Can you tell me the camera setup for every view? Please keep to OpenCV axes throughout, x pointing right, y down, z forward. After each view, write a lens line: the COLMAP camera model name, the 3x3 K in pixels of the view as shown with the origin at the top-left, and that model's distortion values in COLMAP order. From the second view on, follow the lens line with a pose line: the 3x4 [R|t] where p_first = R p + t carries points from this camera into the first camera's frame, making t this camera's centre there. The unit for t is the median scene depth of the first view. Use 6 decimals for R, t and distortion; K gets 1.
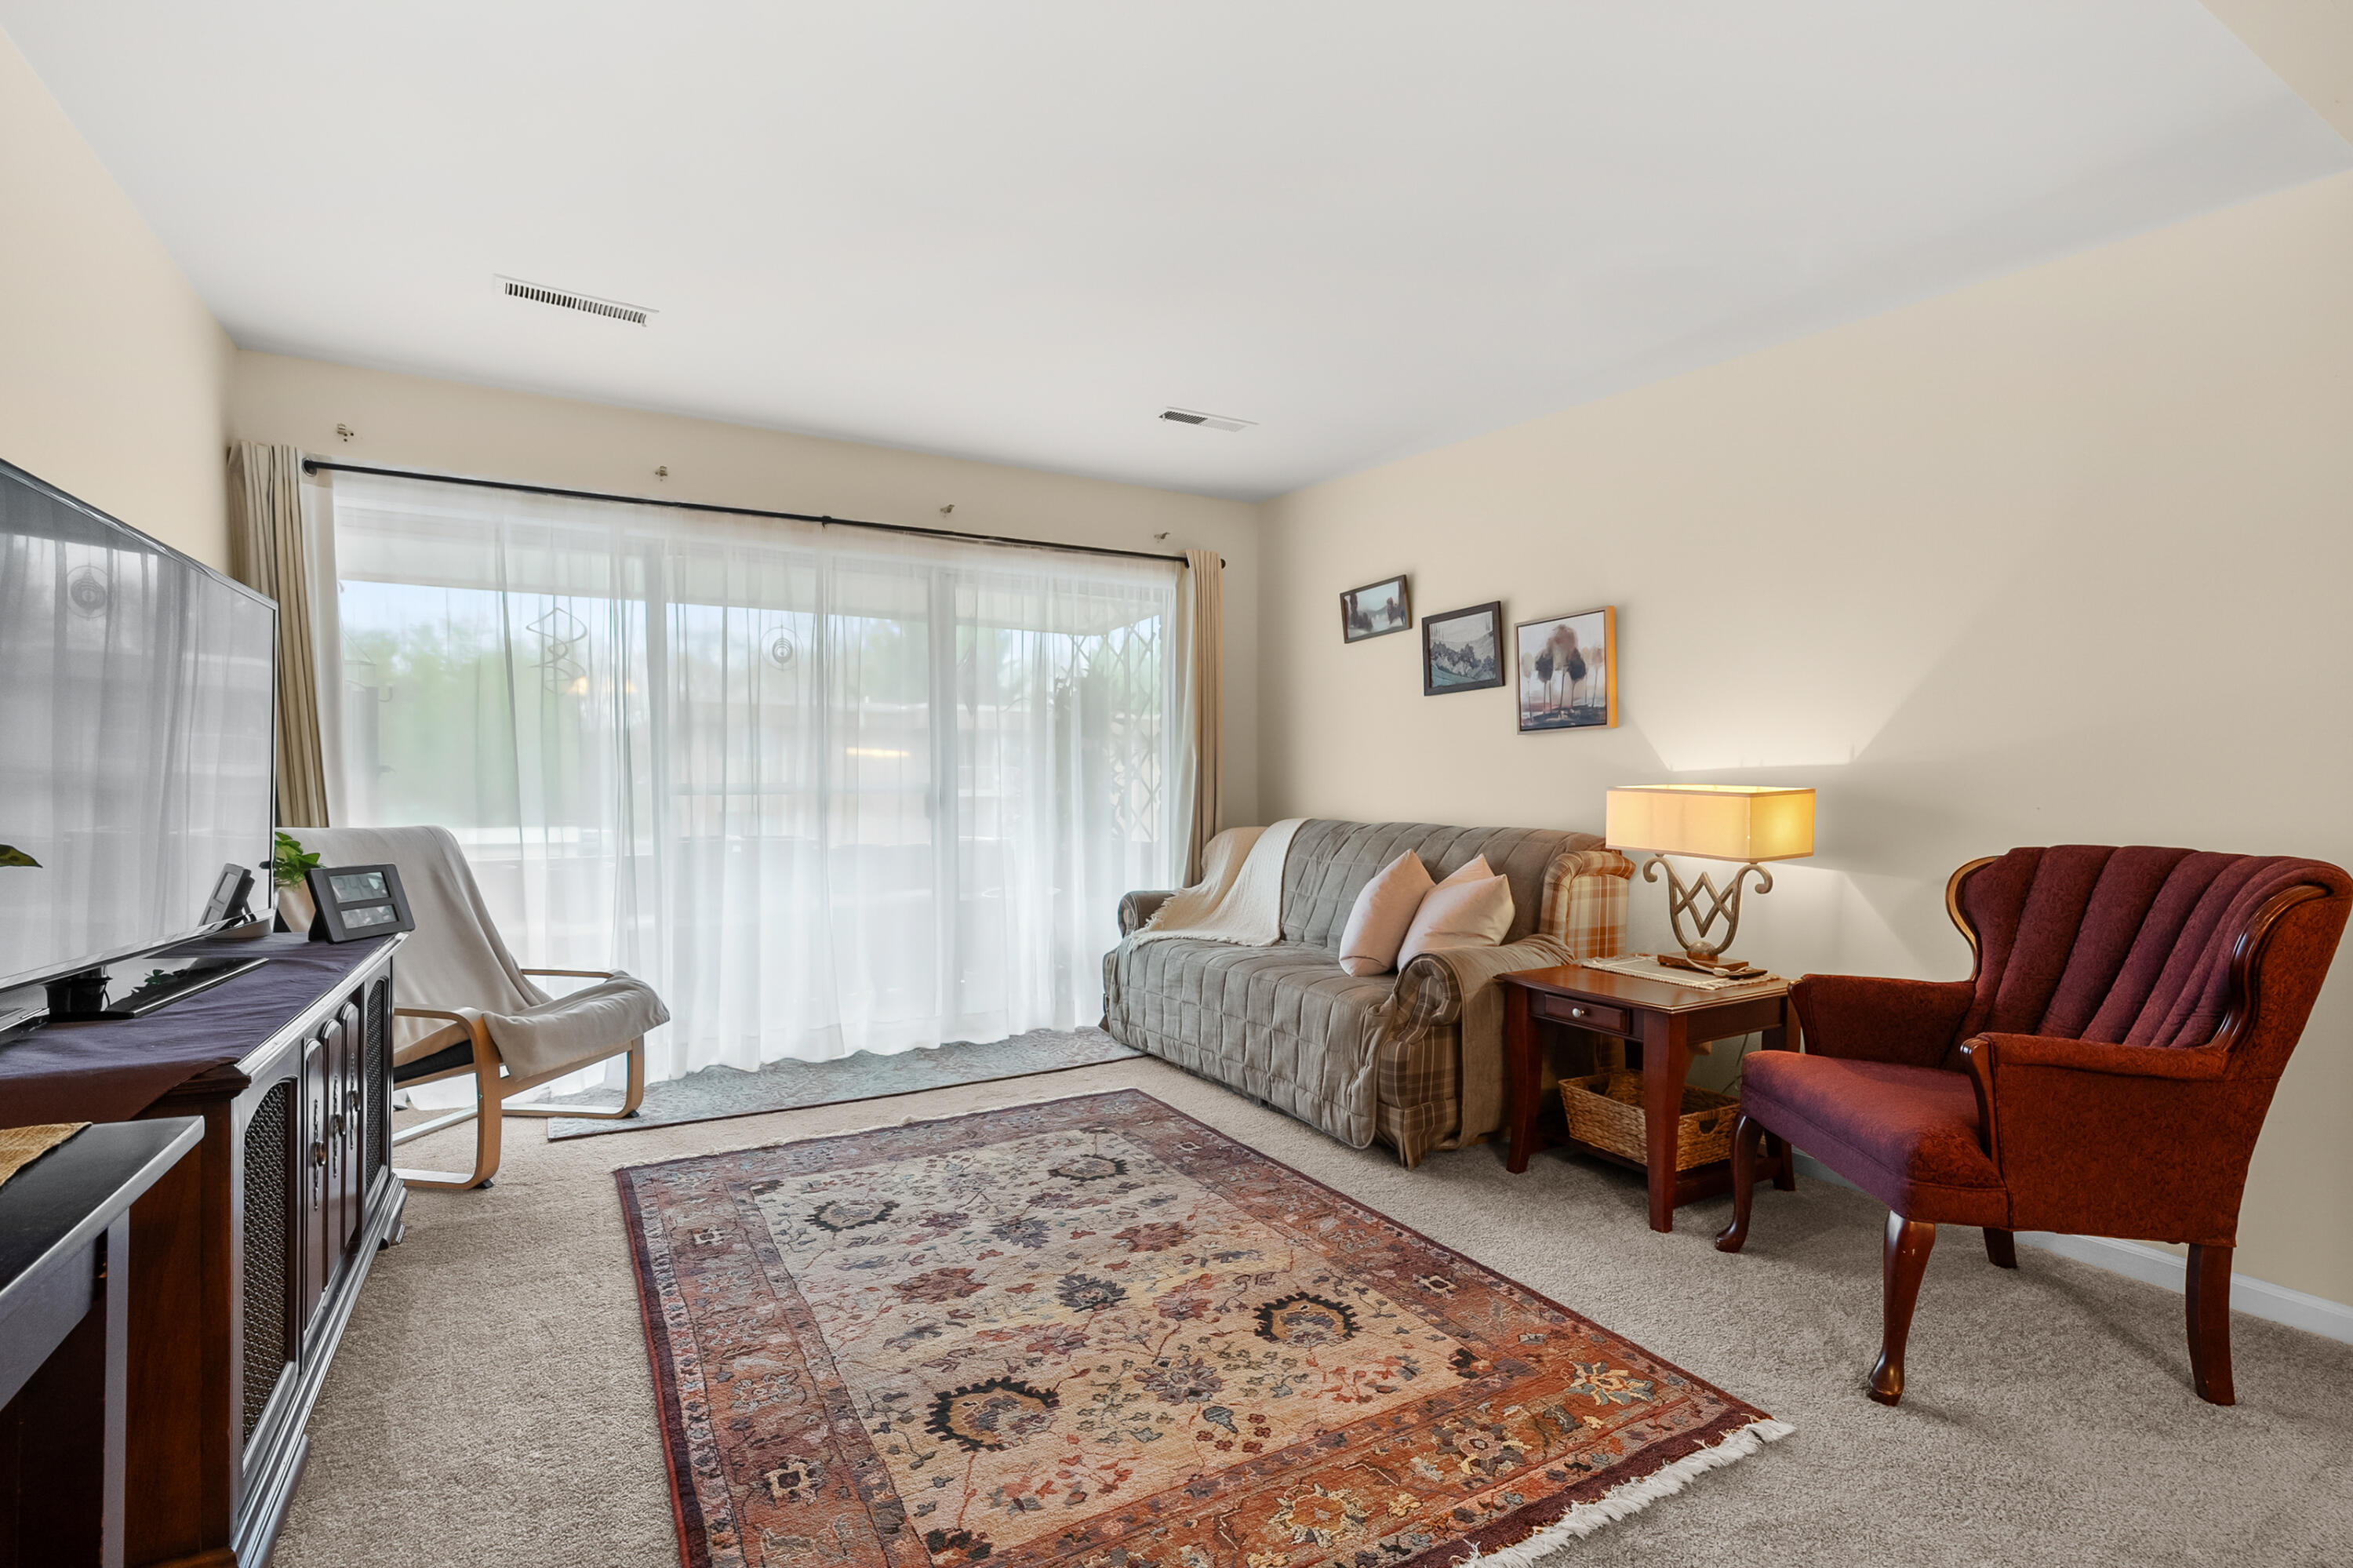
lens RADIAL K [[1065.9, 0, 1180.7], [0, 1065.9, 834.9], [0, 0, 1]] dist [-0.006135, 0.002276]
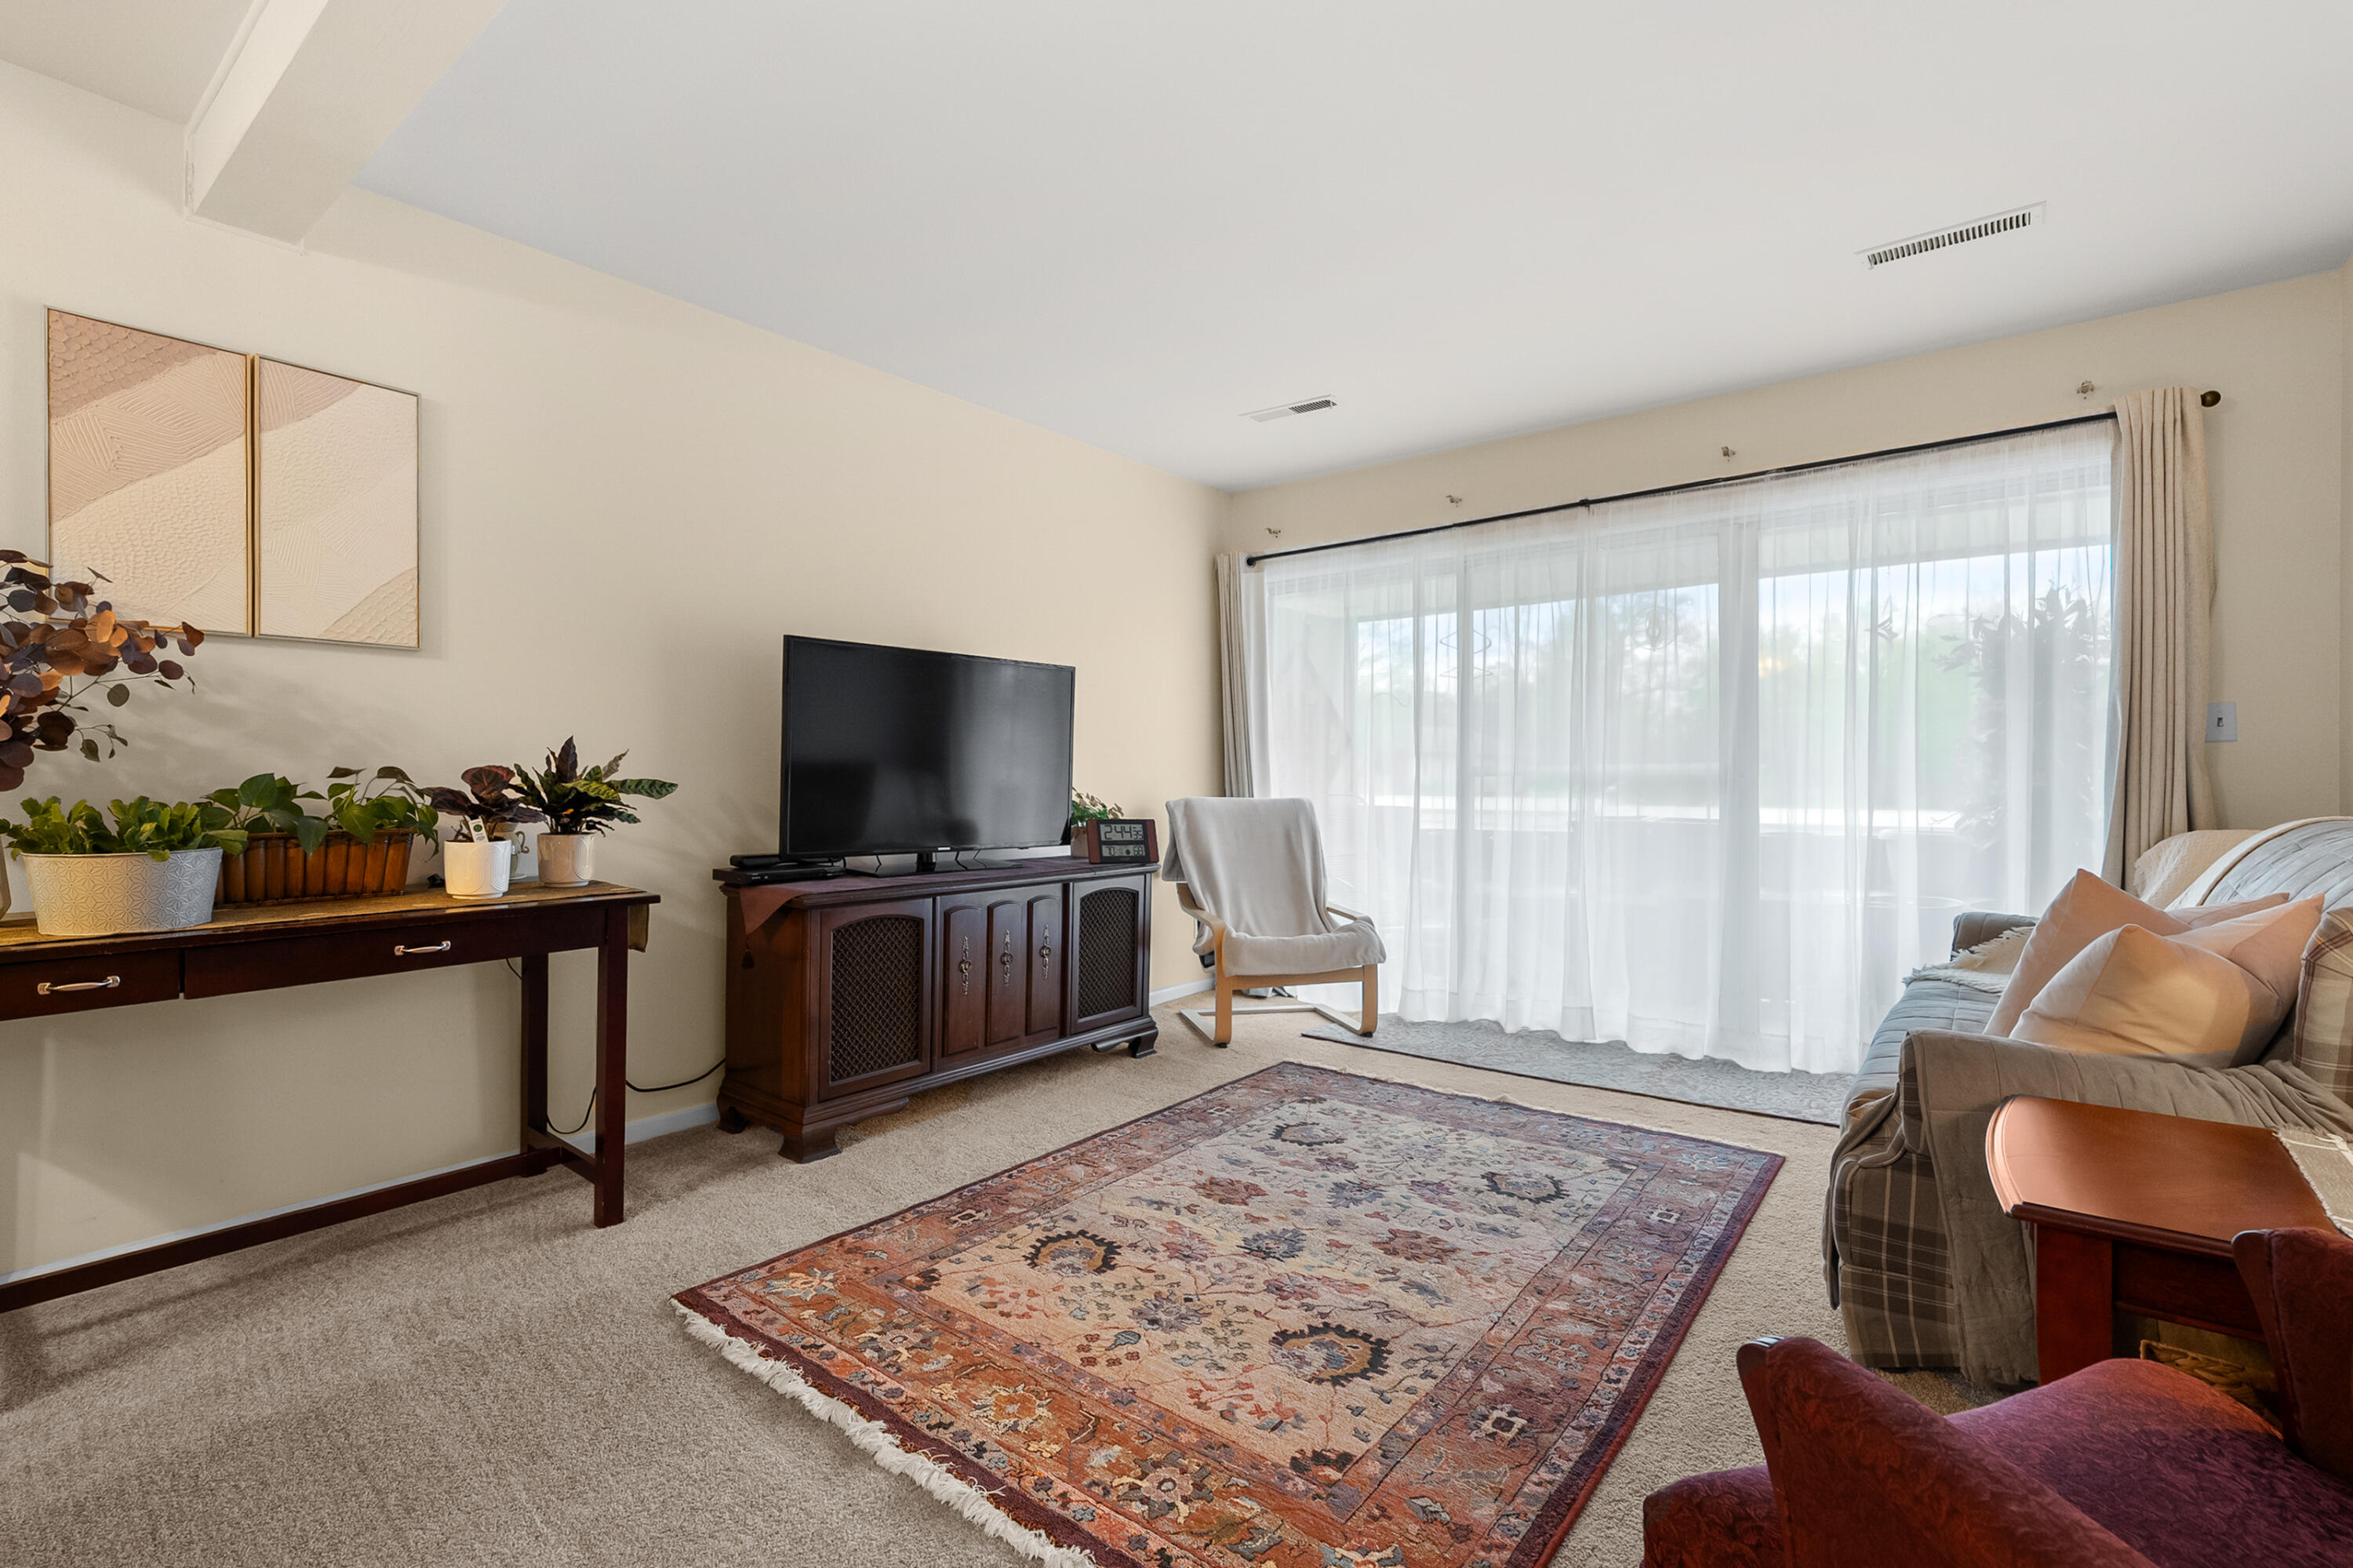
lens RADIAL K [[1065.9, 0, 1180.9], [0, 1065.9, 840.5], [0, 0, 1]] dist [-0.006135, 0.002276]
pose [[0.375197, 0.054988, -0.925312, 0.704129], [-0.034736, 0.998372, 0.045245, -0.017195], [0.926294, 0.015166, 0.376497, 0.417014]]
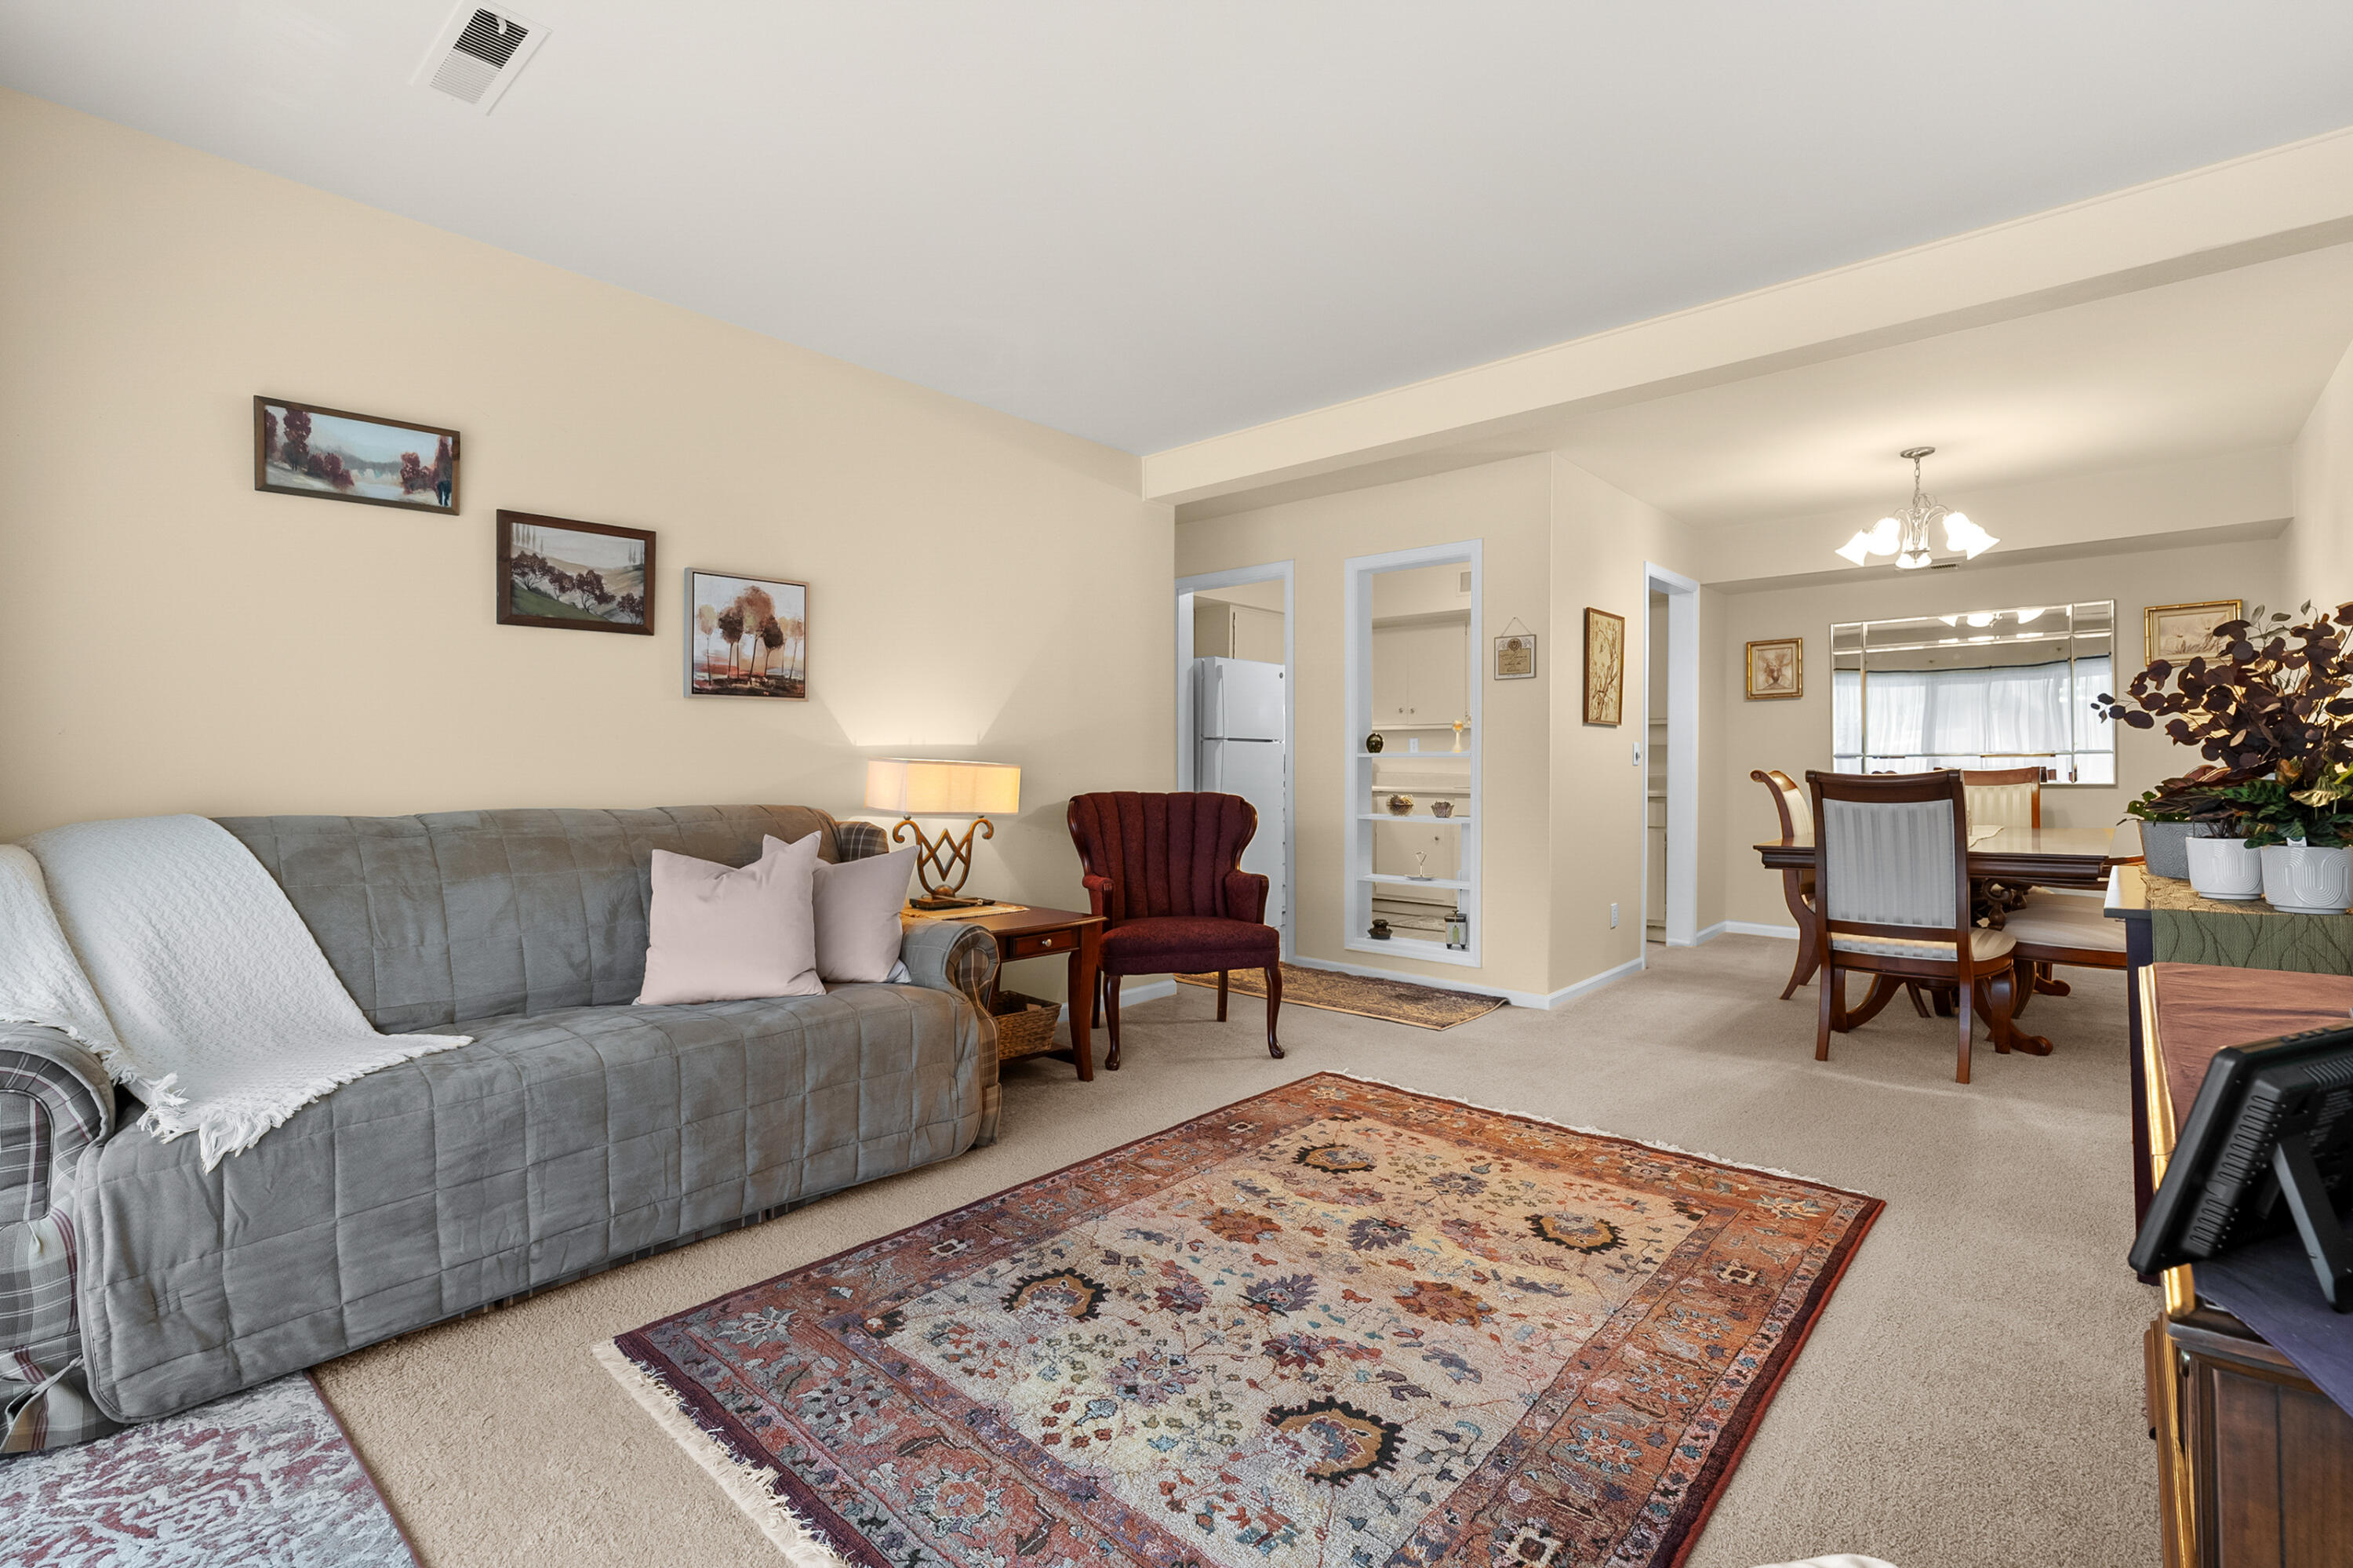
lens RADIAL K [[1065.9, 0, 1165.1], [0, 1065.9, 761.3], [0, 0, 1]] dist [-0.006135, 0.002276]
pose [[-0.303800, 0.000520, 0.952736, -0.867744], [0.033533, 0.999386, 0.010148, -0.053274], [-0.952146, 0.035031, -0.303631, 1.257131]]
